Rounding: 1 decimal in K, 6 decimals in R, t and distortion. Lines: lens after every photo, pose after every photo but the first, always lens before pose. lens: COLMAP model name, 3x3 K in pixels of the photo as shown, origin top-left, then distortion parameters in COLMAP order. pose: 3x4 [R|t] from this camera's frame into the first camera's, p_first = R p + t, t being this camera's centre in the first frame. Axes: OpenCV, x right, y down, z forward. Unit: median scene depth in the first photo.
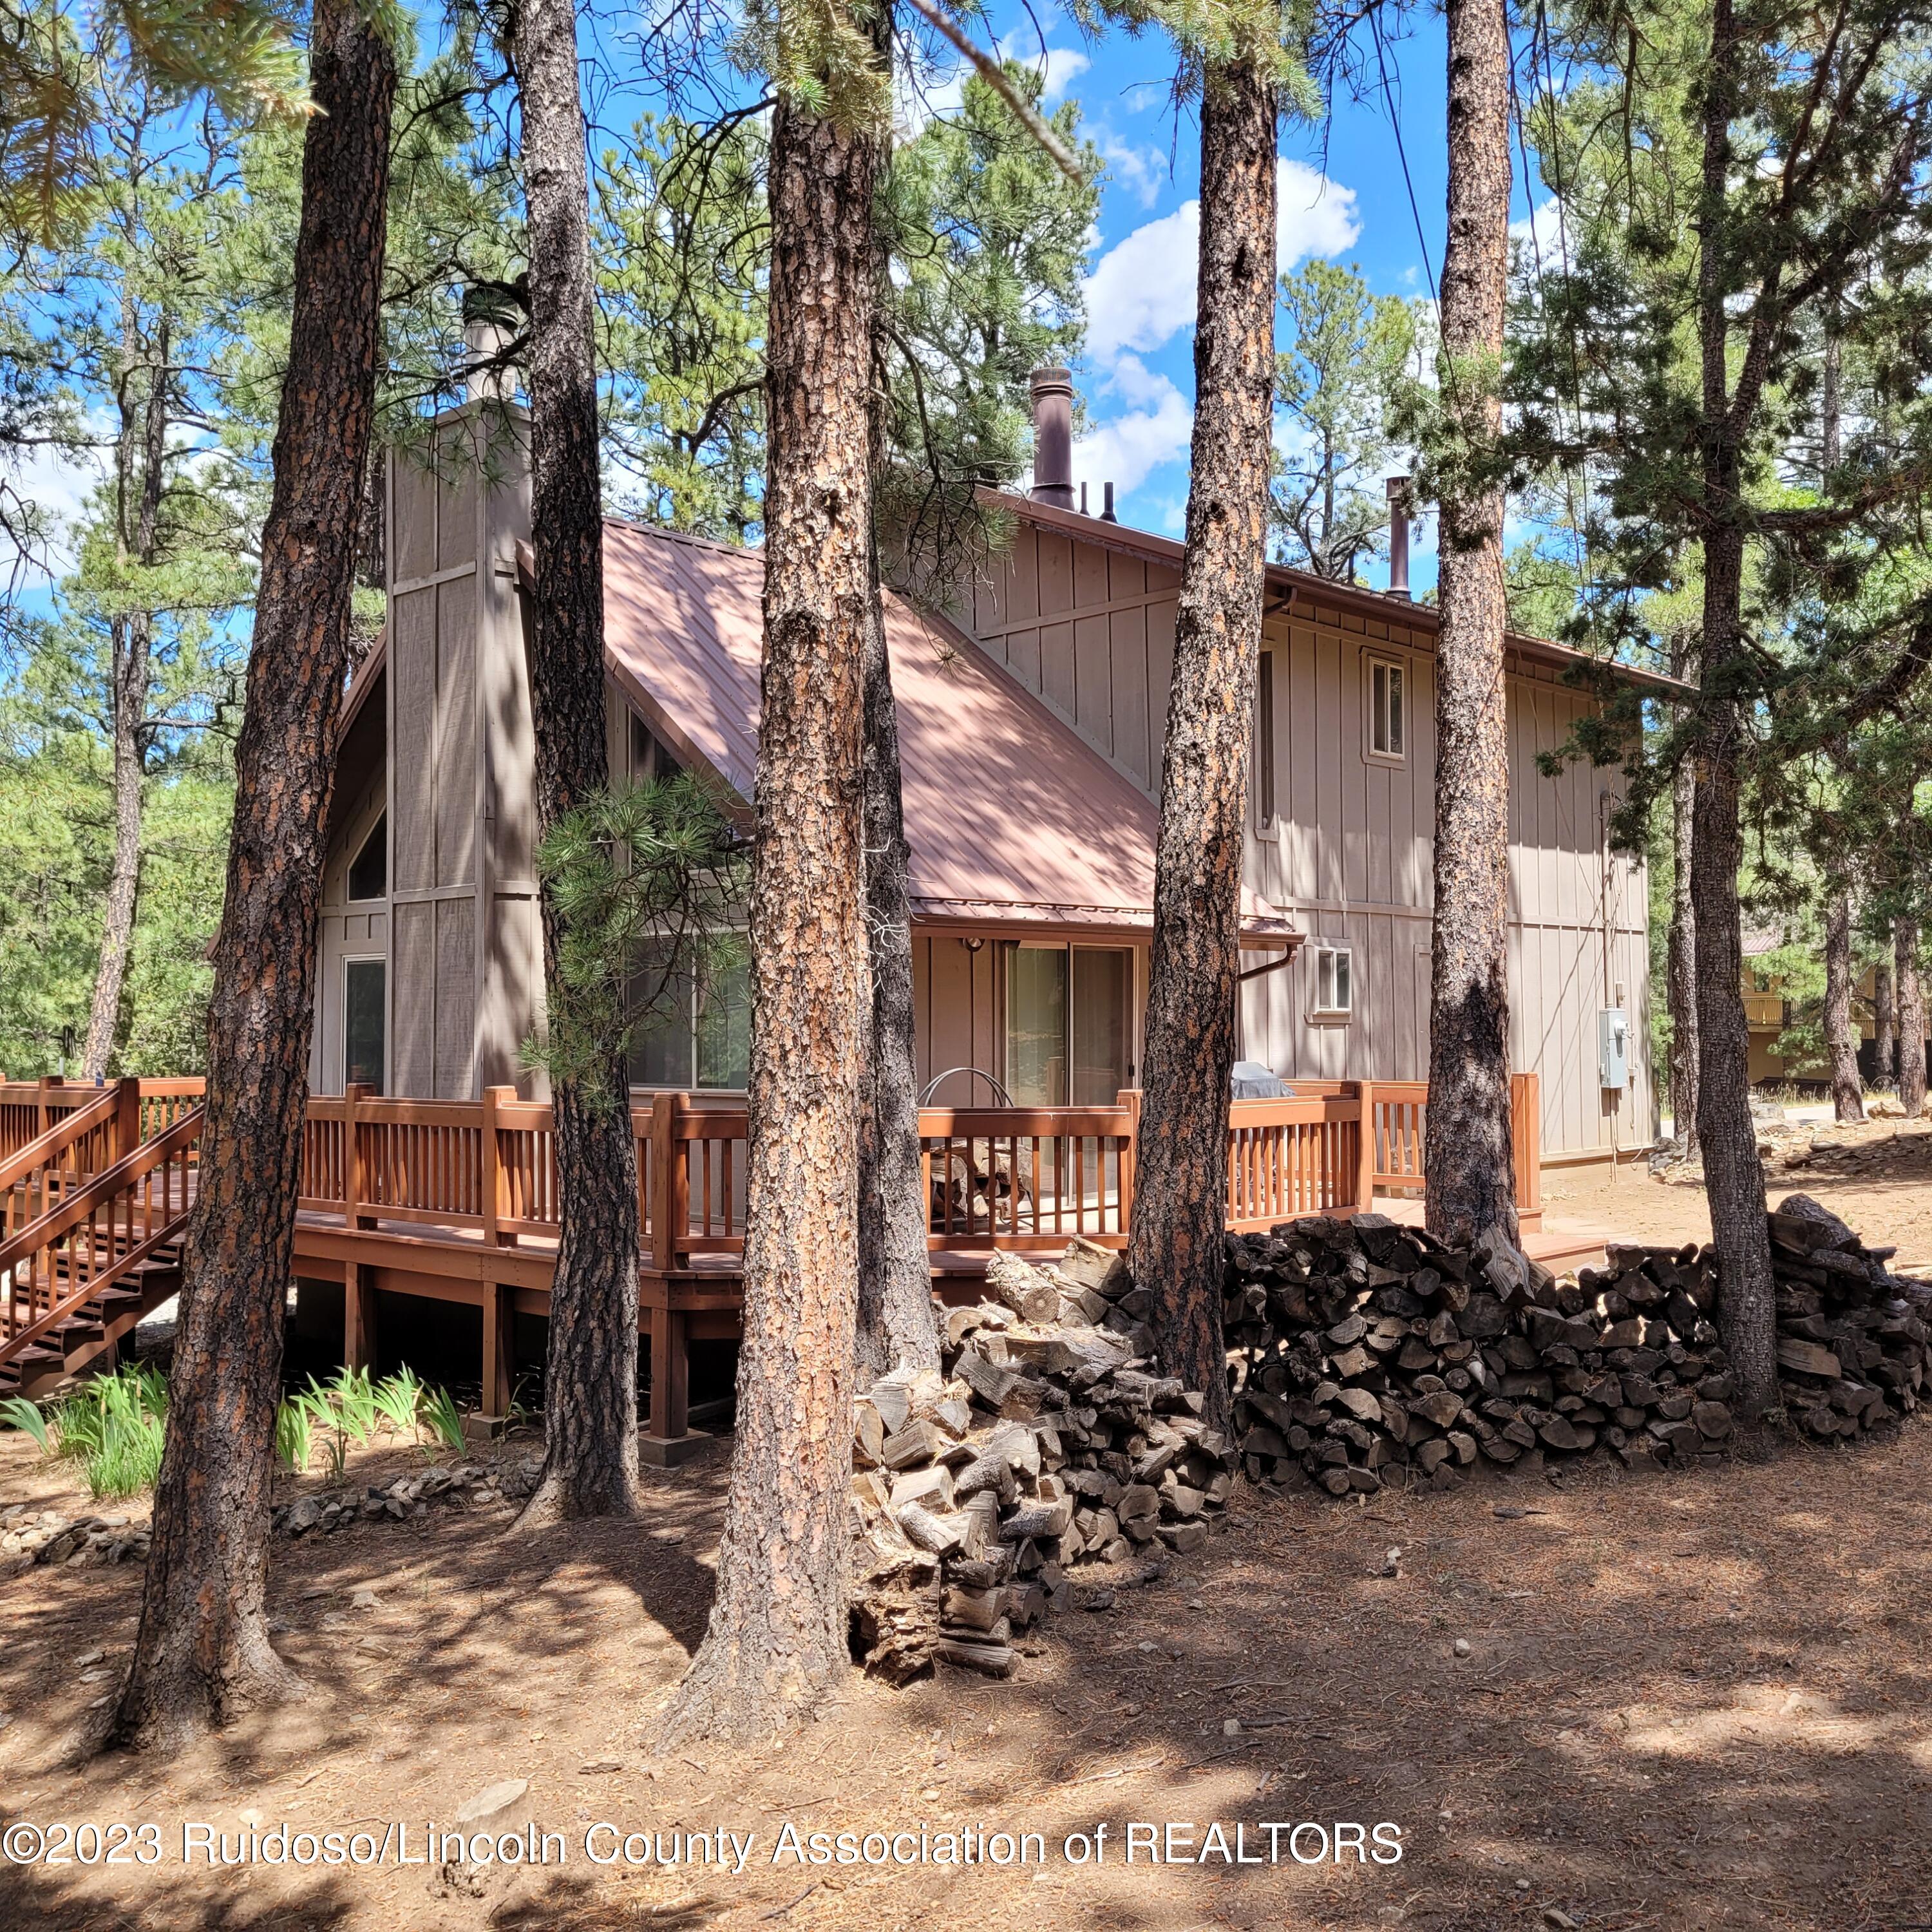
lens RADIAL K [[1906.1, 0, 967.0], [0, 1906.1, 959.0], [0, 0, 1]] dist [0.056553, -0.052979]
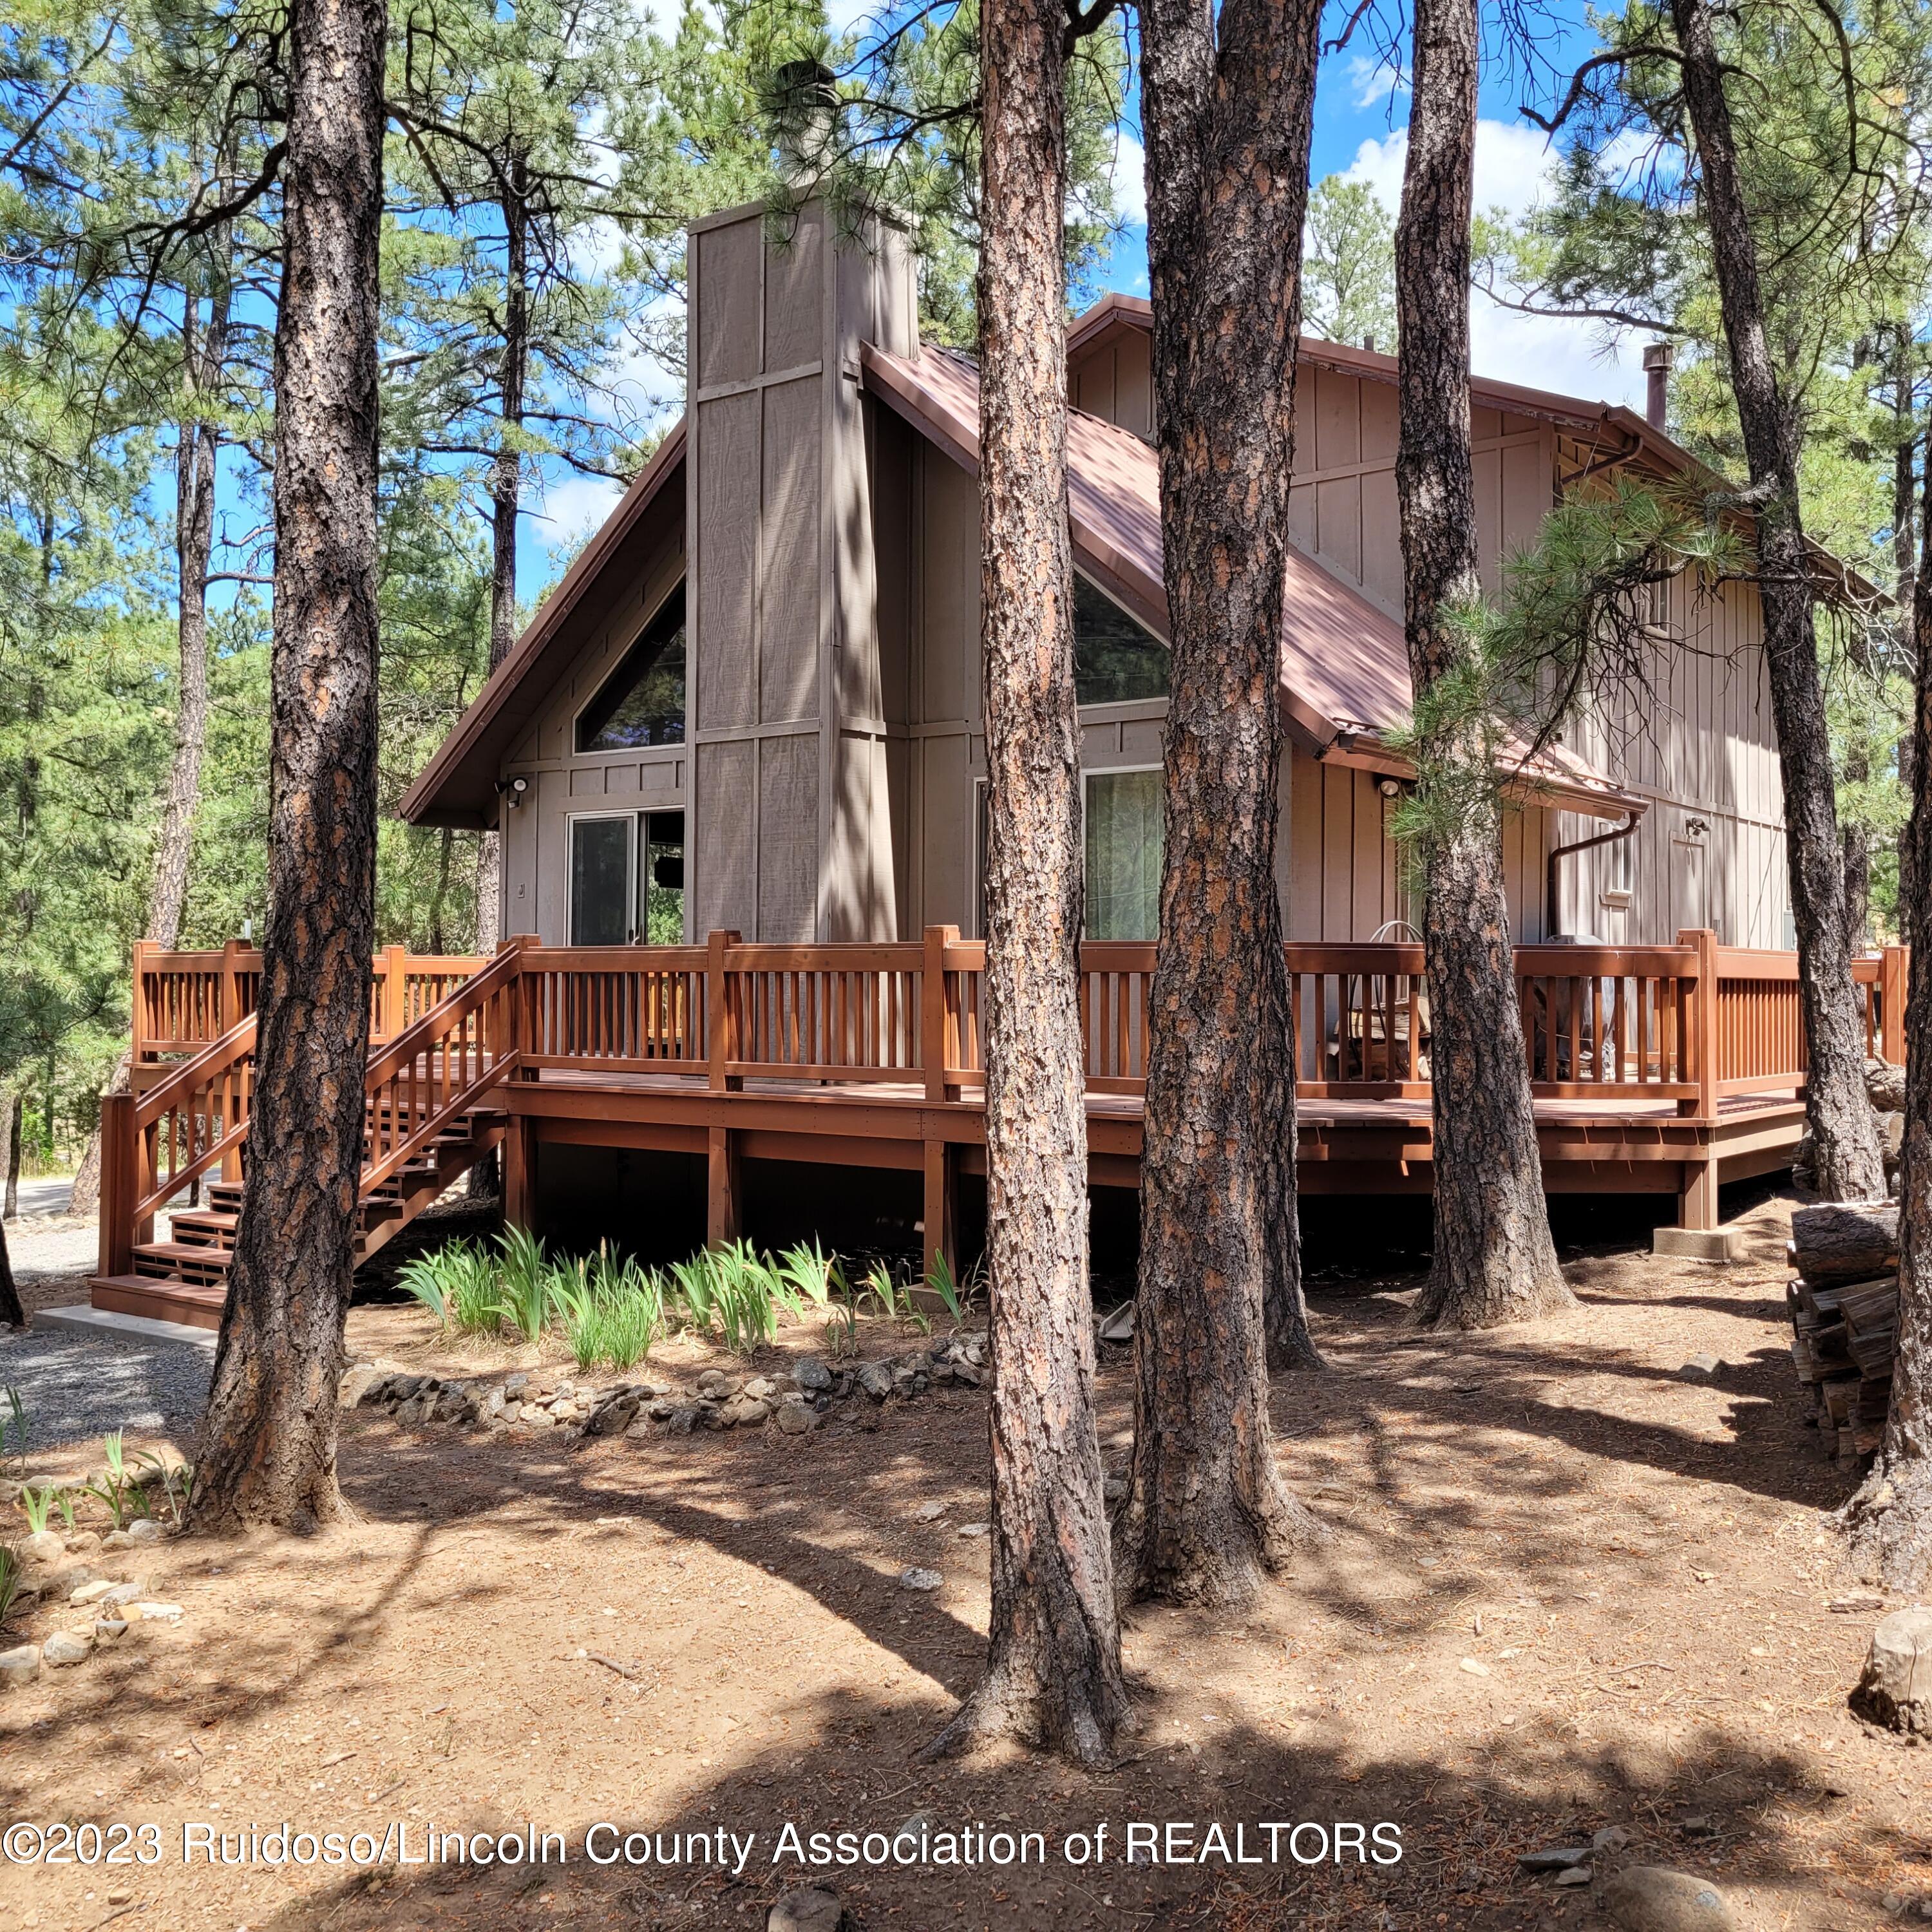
lens RADIAL K [[1908.0, 0, 970.9], [0, 1908.0, 946.2], [0, 0, 1]] dist [0.060301, -0.051596]
pose [[0.993953, 0.015271, 0.108742, -0.379448], [-0.016945, 0.999751, 0.014485, 0.073145], [-0.108494, -0.016240, 0.993964, 0.120970]]
